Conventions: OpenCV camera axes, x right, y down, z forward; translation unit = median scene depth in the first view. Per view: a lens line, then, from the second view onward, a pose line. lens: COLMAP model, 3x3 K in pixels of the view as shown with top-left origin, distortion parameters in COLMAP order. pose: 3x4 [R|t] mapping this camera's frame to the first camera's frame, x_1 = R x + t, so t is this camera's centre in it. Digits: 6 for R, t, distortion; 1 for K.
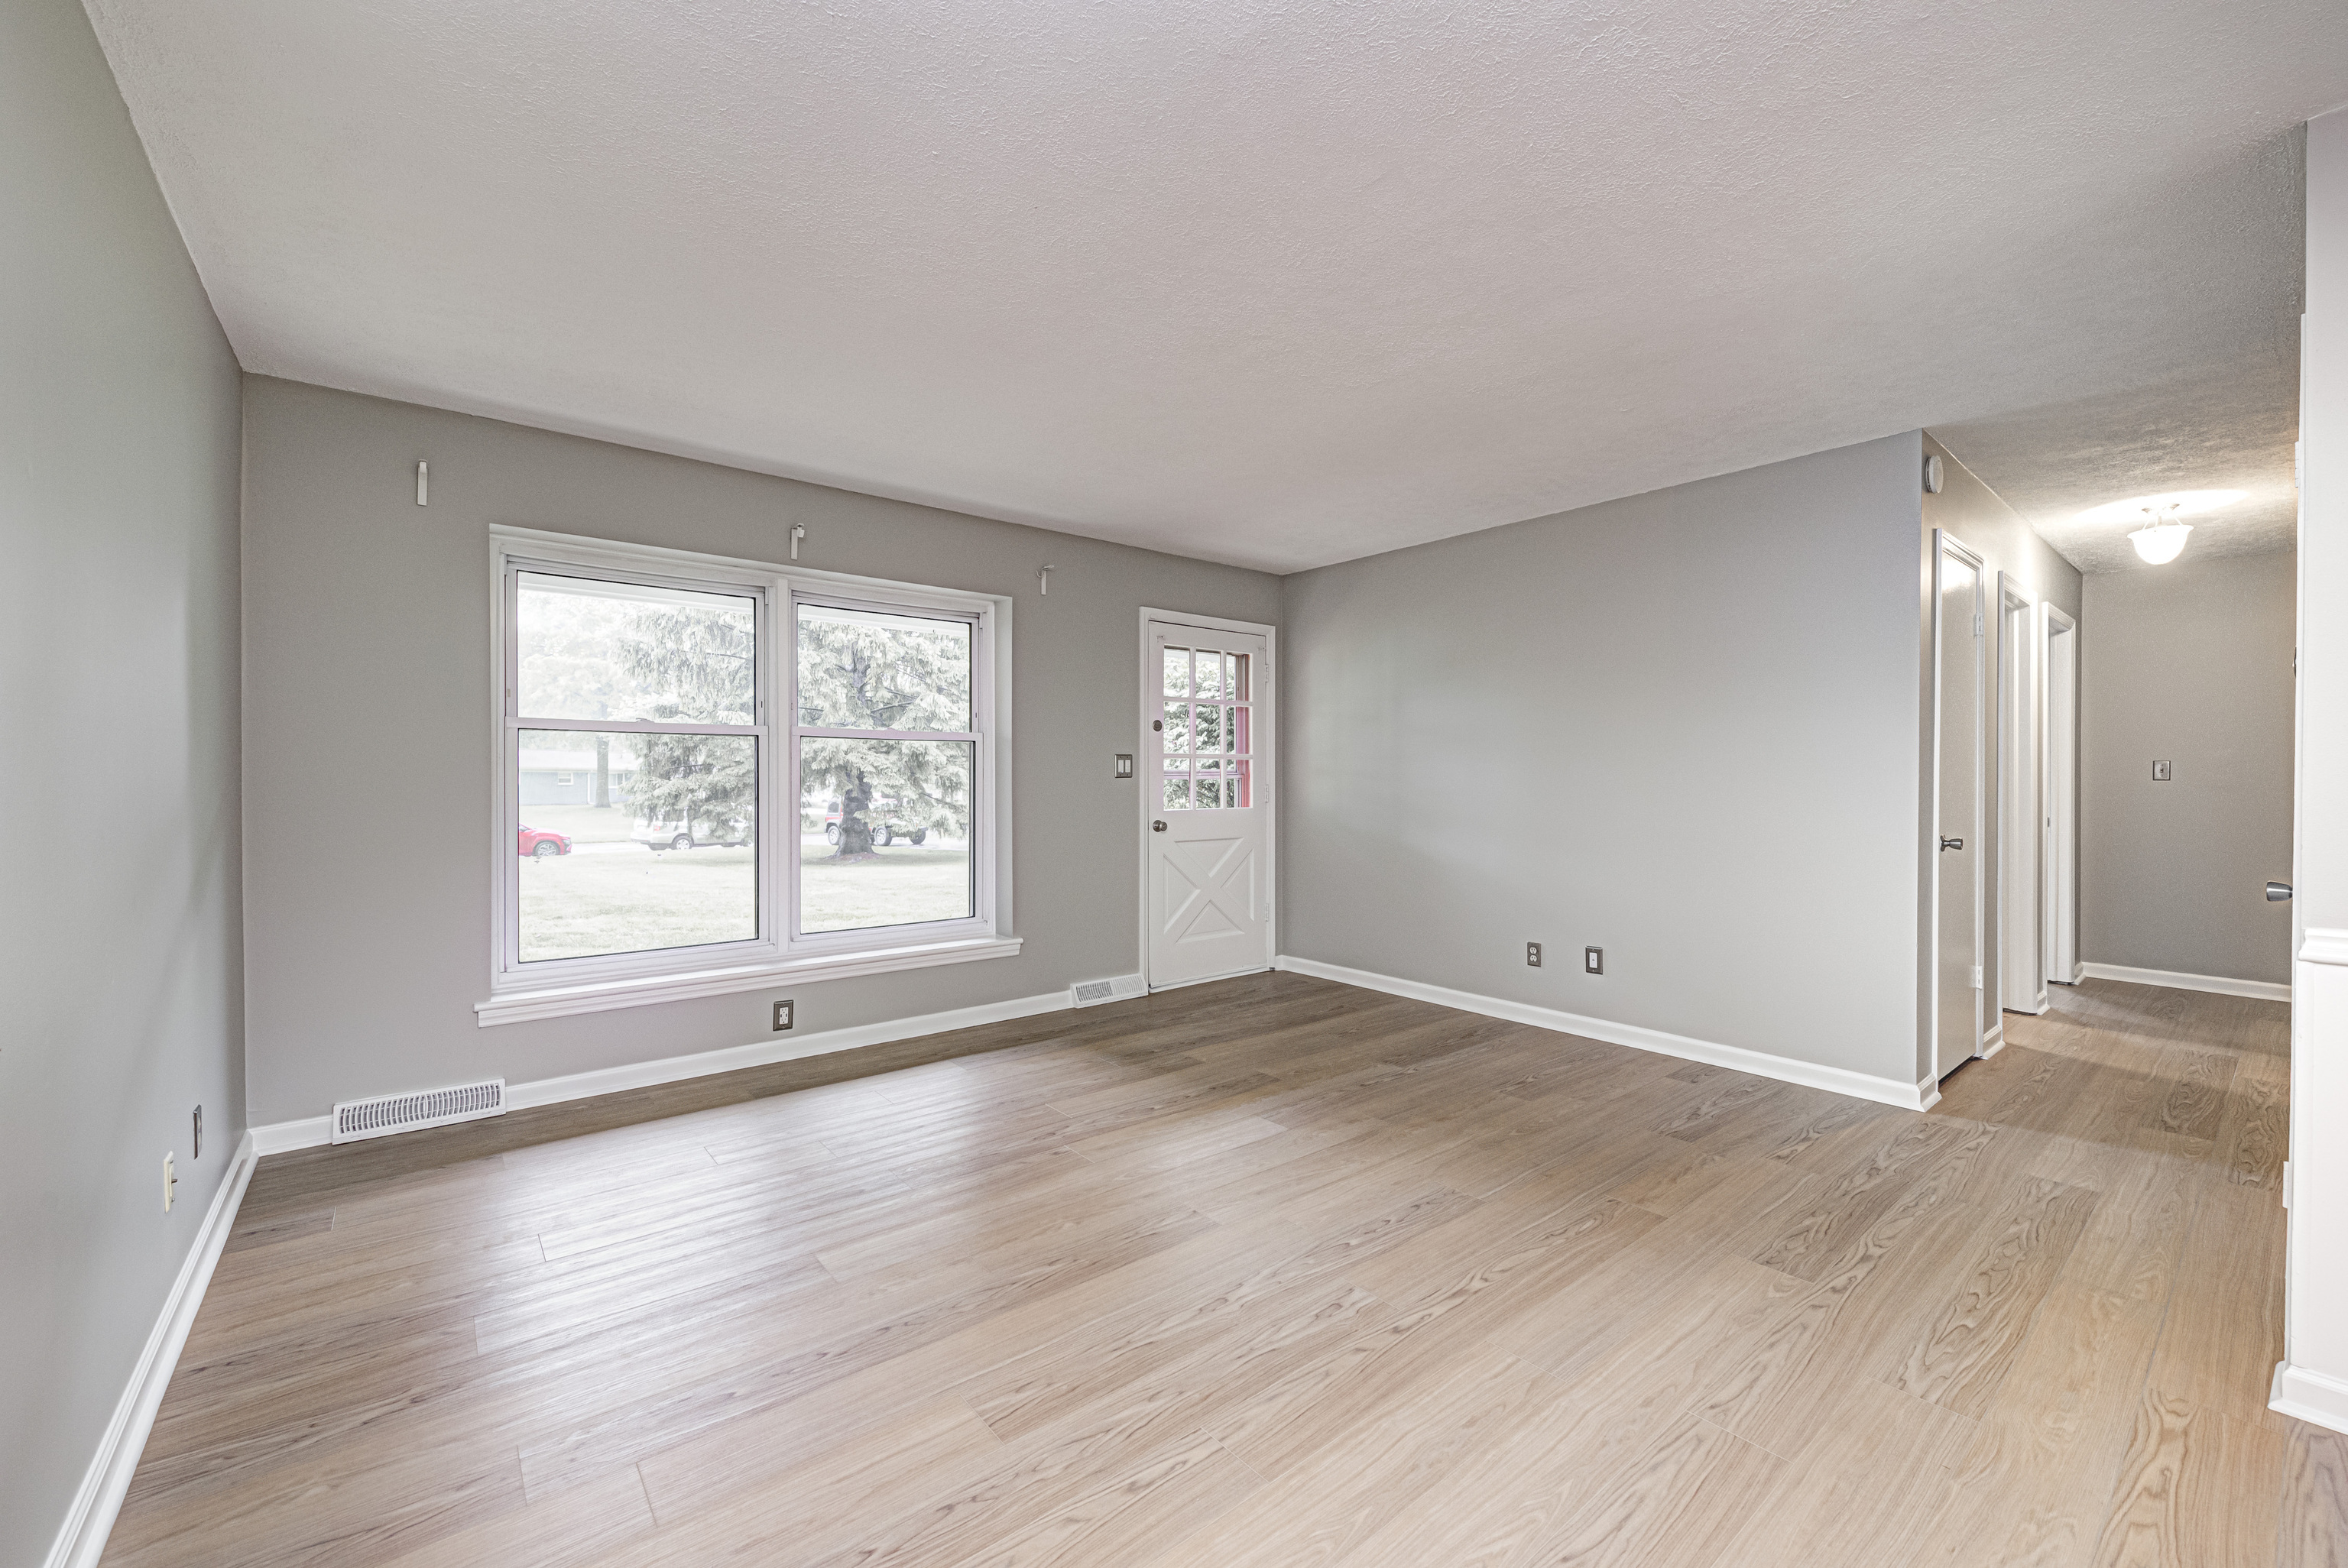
lens RADIAL K [[938.8, 0, 1178.1], [0, 938.8, 783.8], [0, 0, 1]] dist [0.000976, -0.001685]
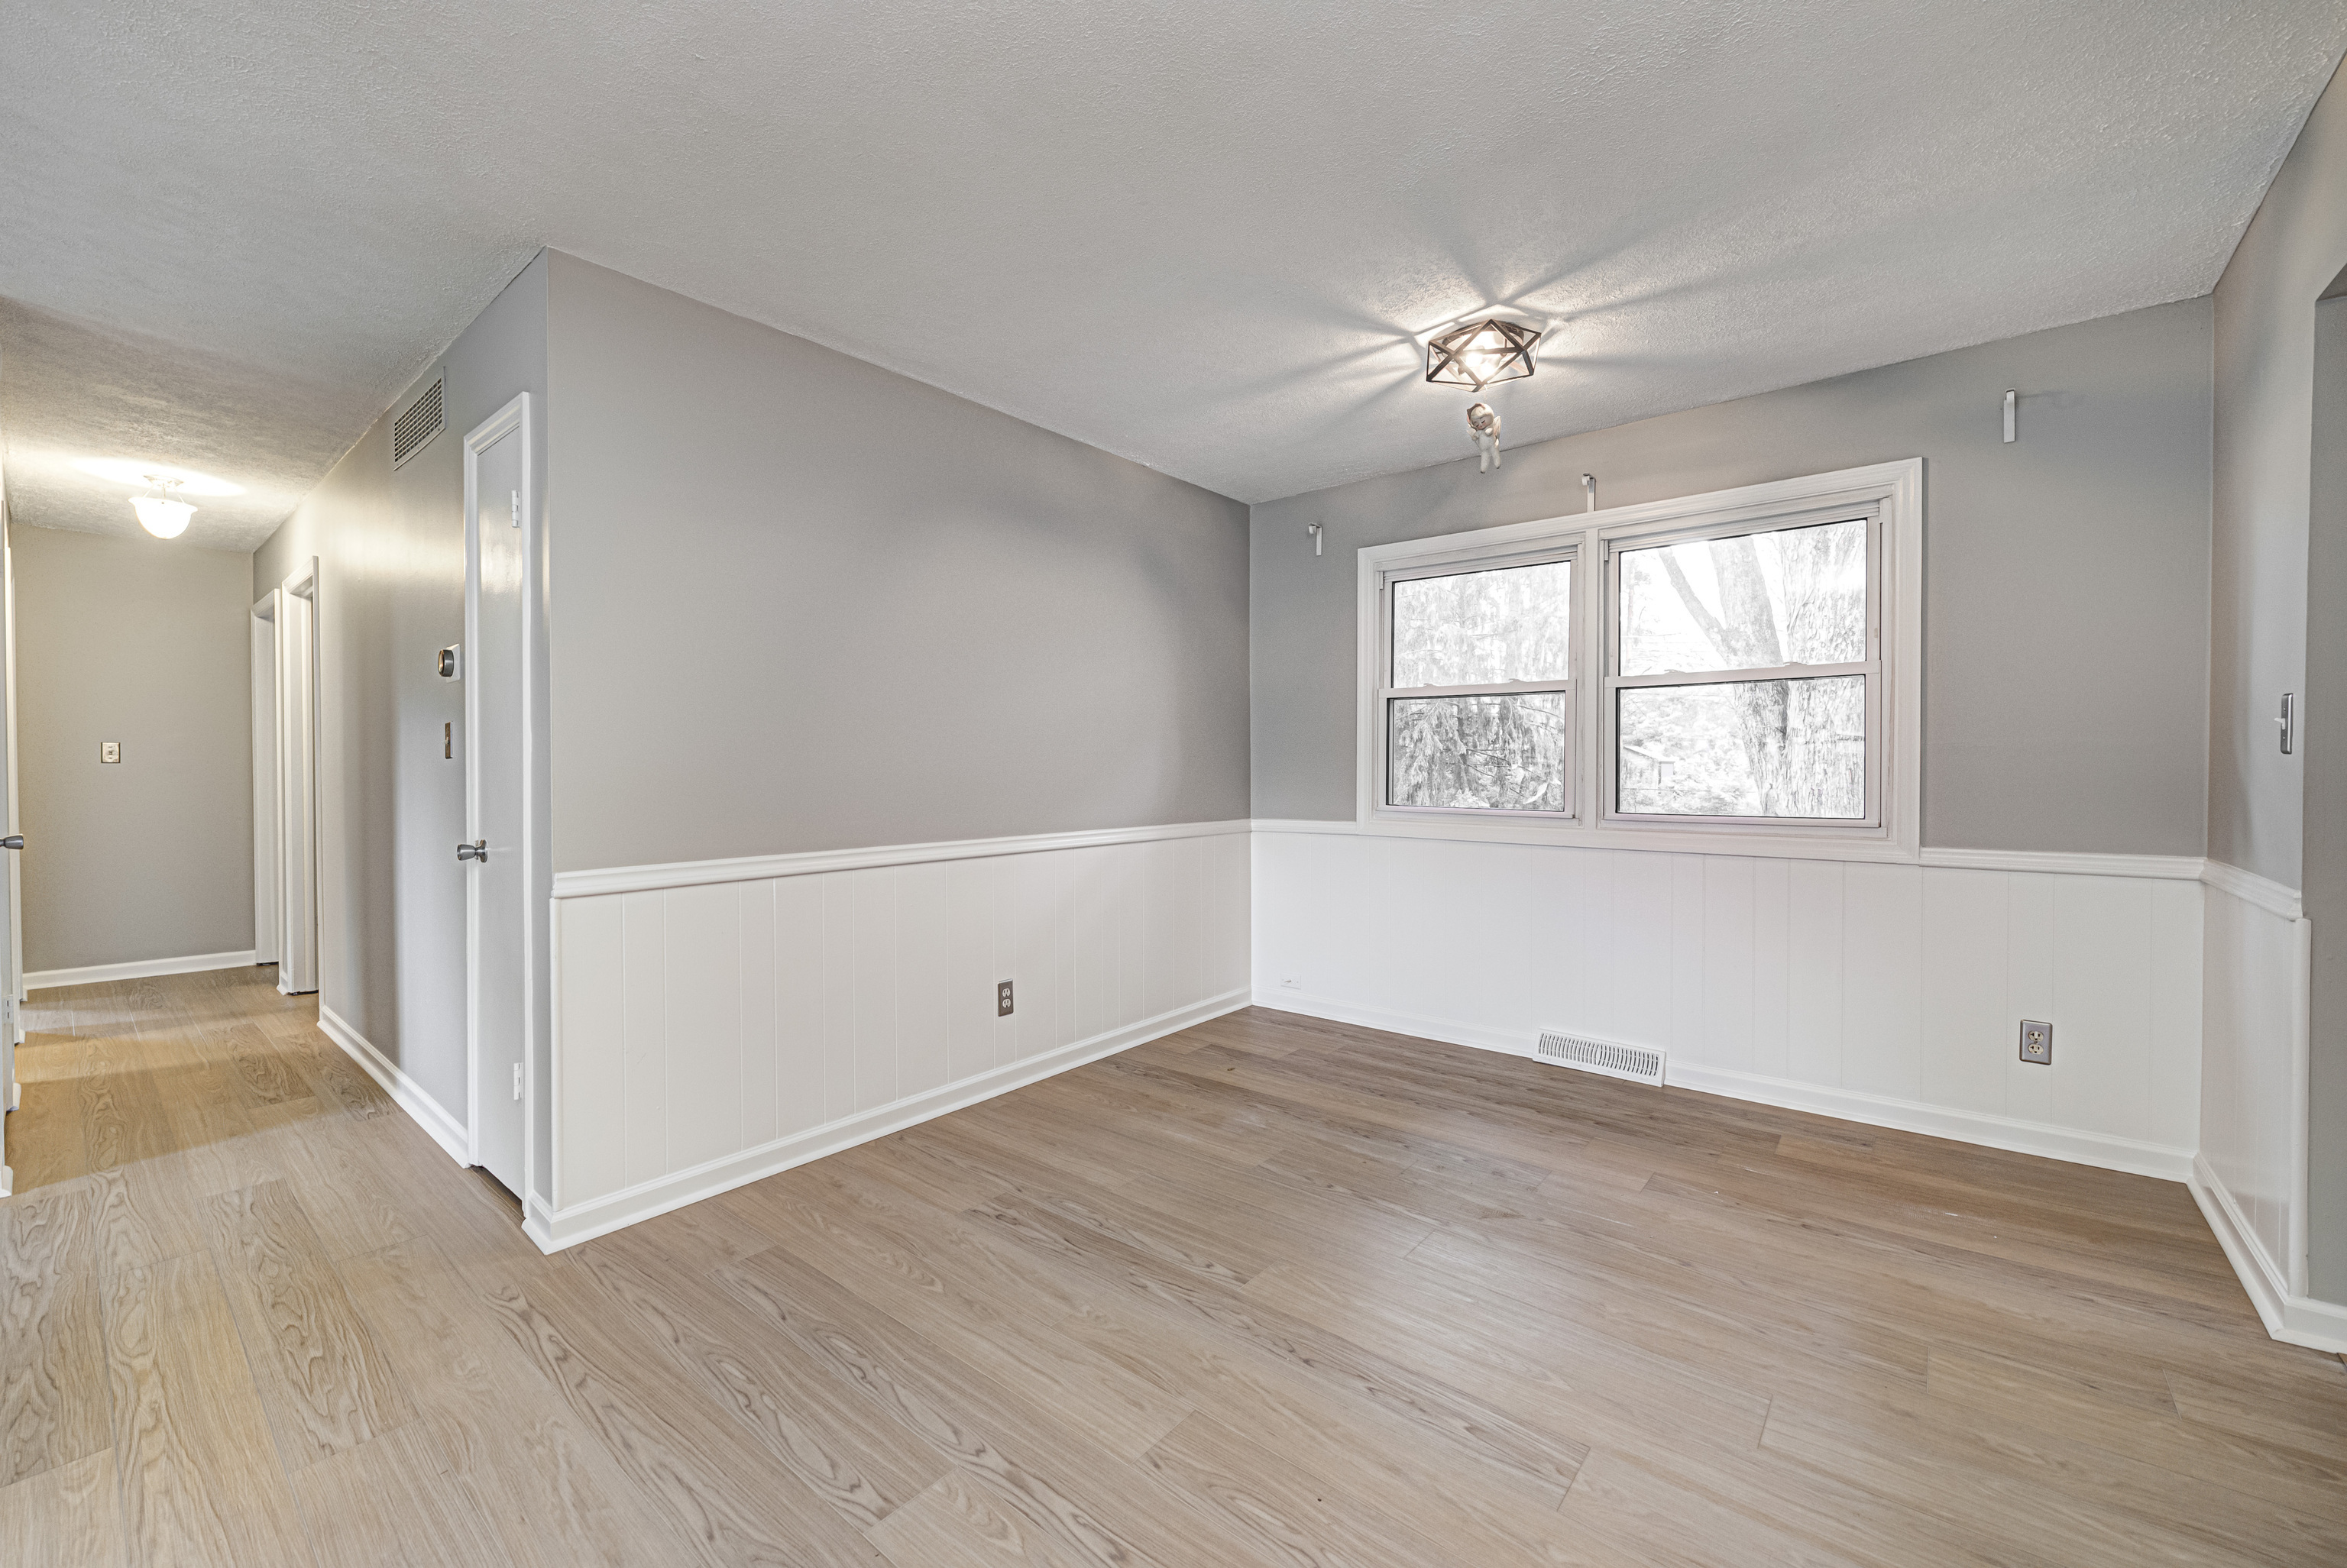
lens RADIAL K [[938.4, 0, 1163.5], [0, 938.4, 786.5], [0, 0, 1]] dist [0.000976, -0.001685]
pose [[-0.182449, -0.024642, 0.982906, -0.135599], [0.005538, 0.999644, 0.026090, 0.002053], [-0.983200, 0.010203, -0.182248, 0.244166]]
